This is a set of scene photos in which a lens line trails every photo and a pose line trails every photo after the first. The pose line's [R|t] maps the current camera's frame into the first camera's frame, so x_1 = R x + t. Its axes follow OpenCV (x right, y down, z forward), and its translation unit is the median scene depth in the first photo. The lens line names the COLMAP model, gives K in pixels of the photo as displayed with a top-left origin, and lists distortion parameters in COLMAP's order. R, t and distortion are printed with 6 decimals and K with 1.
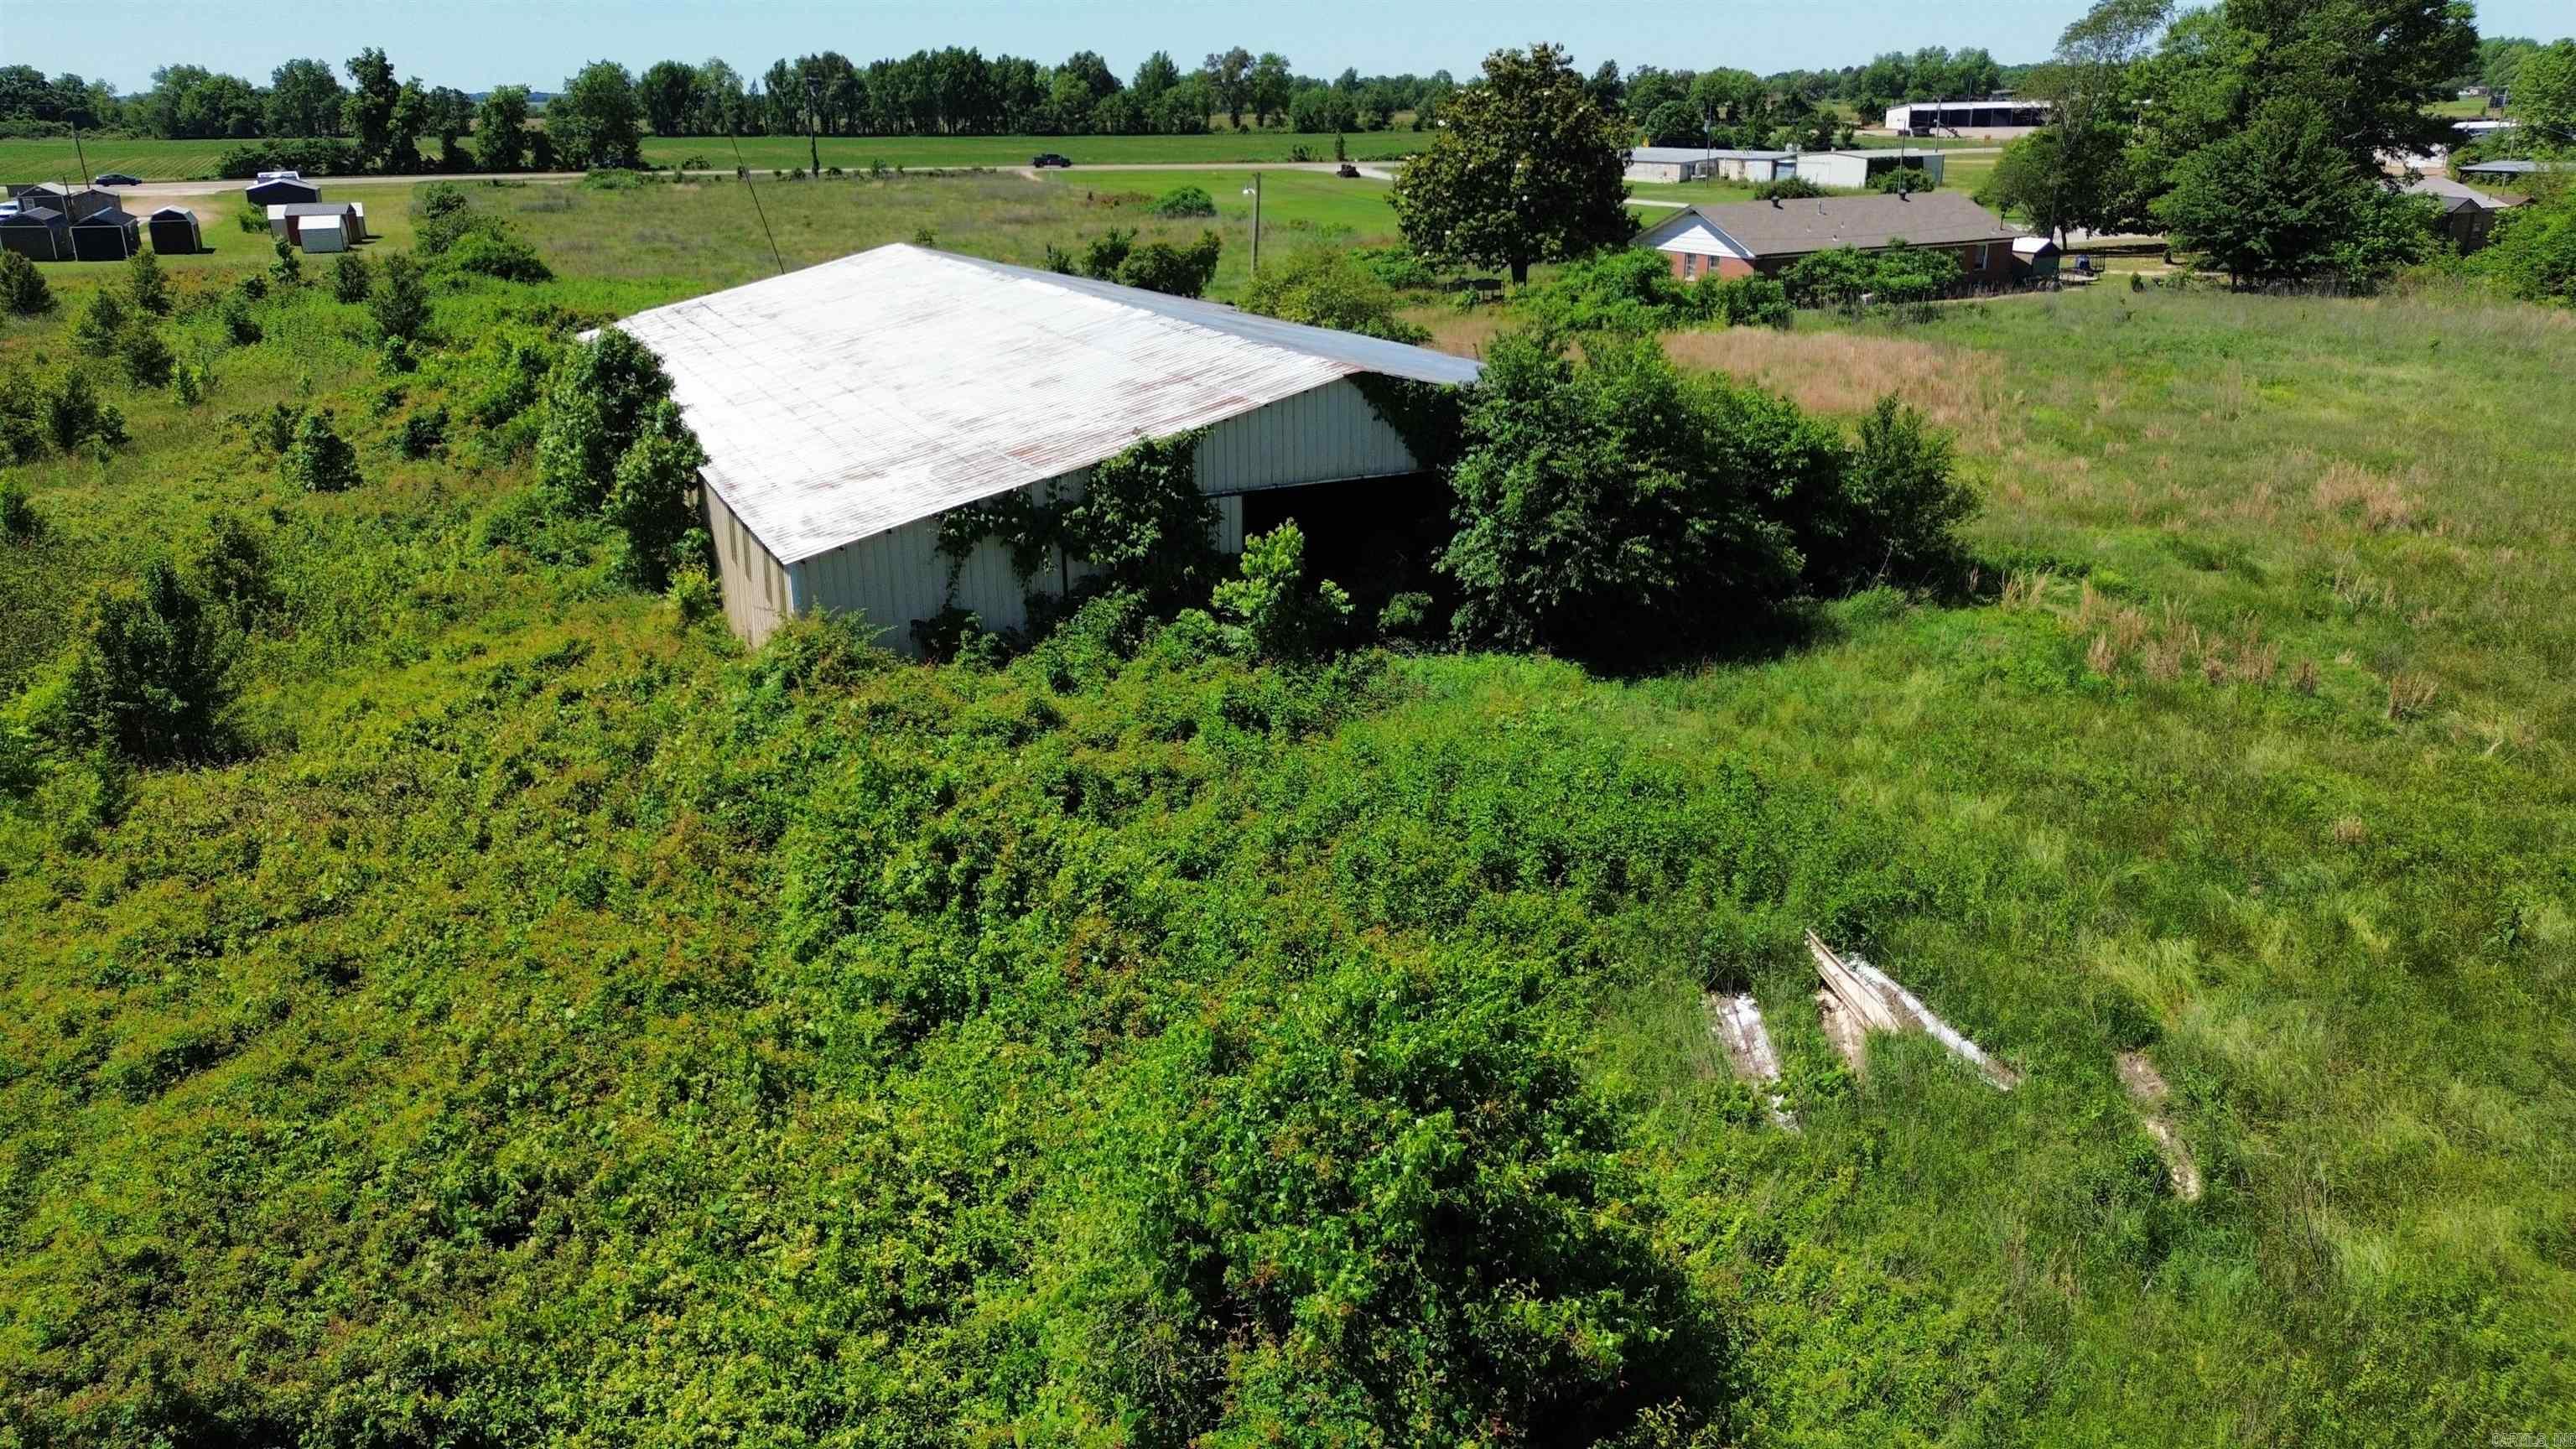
lens RADIAL K [[1837.7, 0, 1291.3], [0, 1837.7, 723.3], [0, 0, 1]] dist [0.064241, -0.077357]
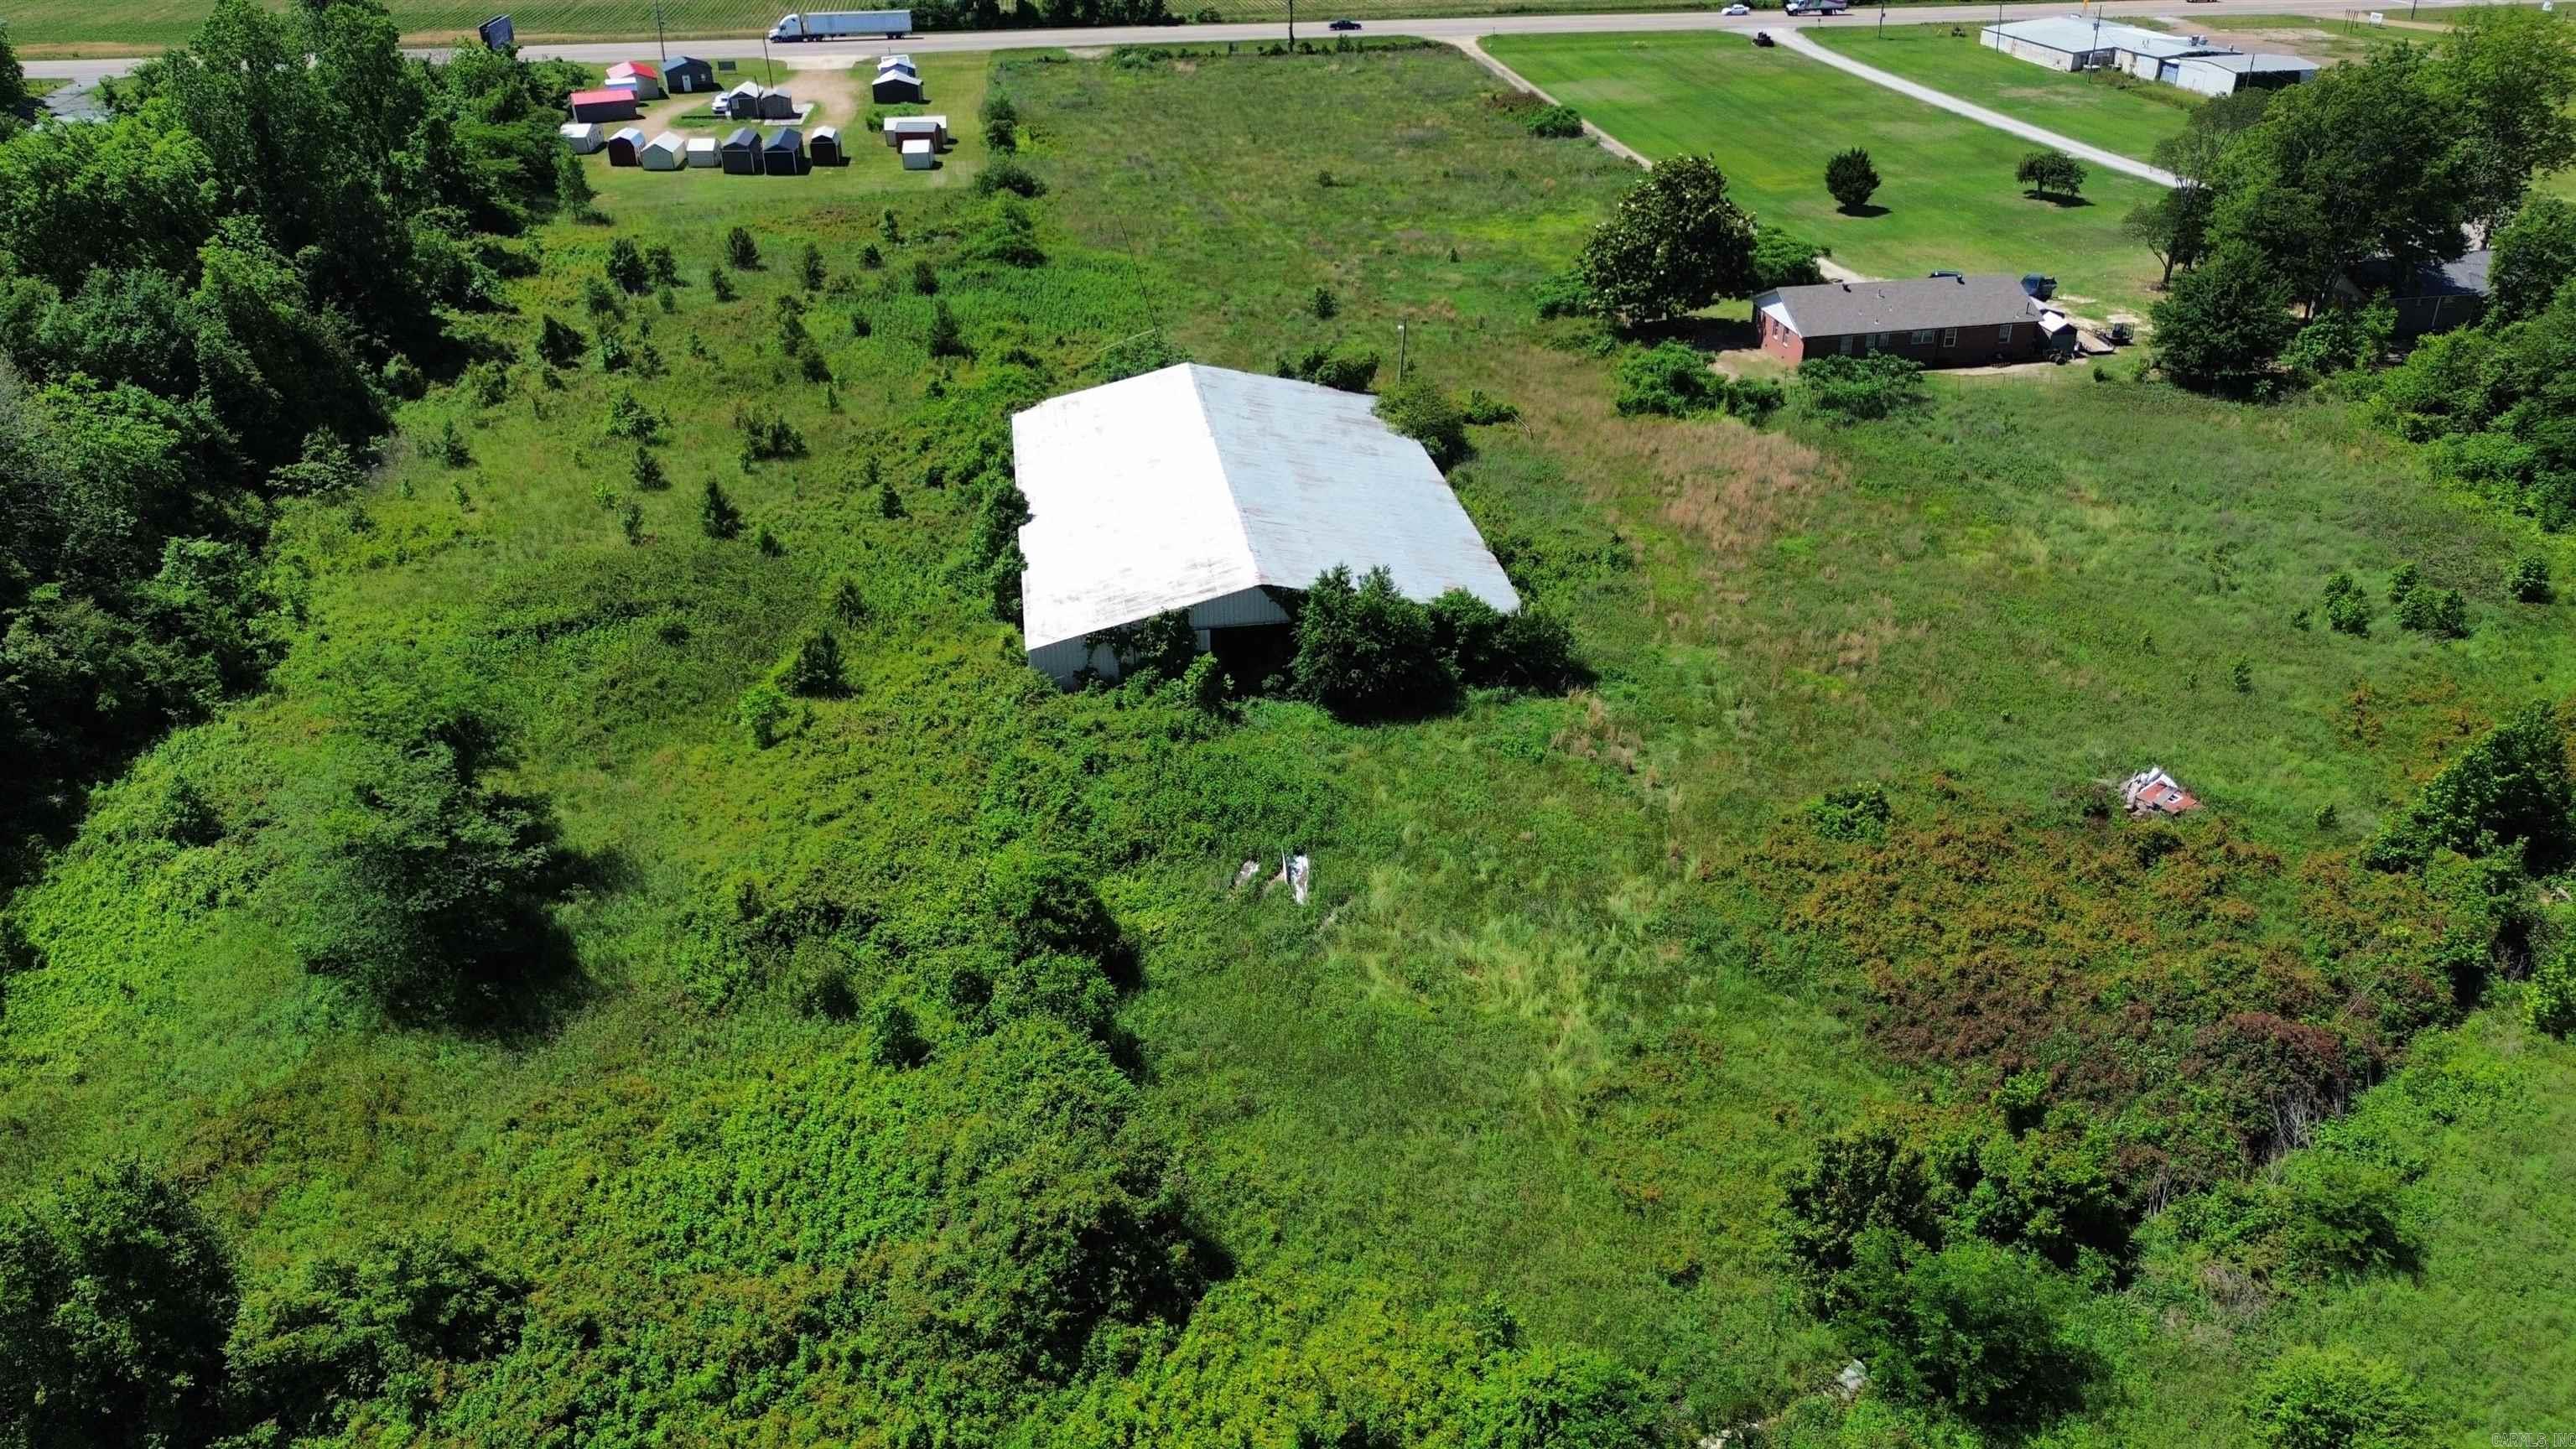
lens RADIAL K [[1837.7, 0, 1291.3], [0, 1837.7, 723.3], [0, 0, 1]] dist [0.064241, -0.077357]
pose [[0.955810, 0.134429, -0.261451, 0.776542], [-0.091501, 0.981190, 0.169983, -0.450839], [0.279384, -0.138548, 0.950131, -1.398595]]
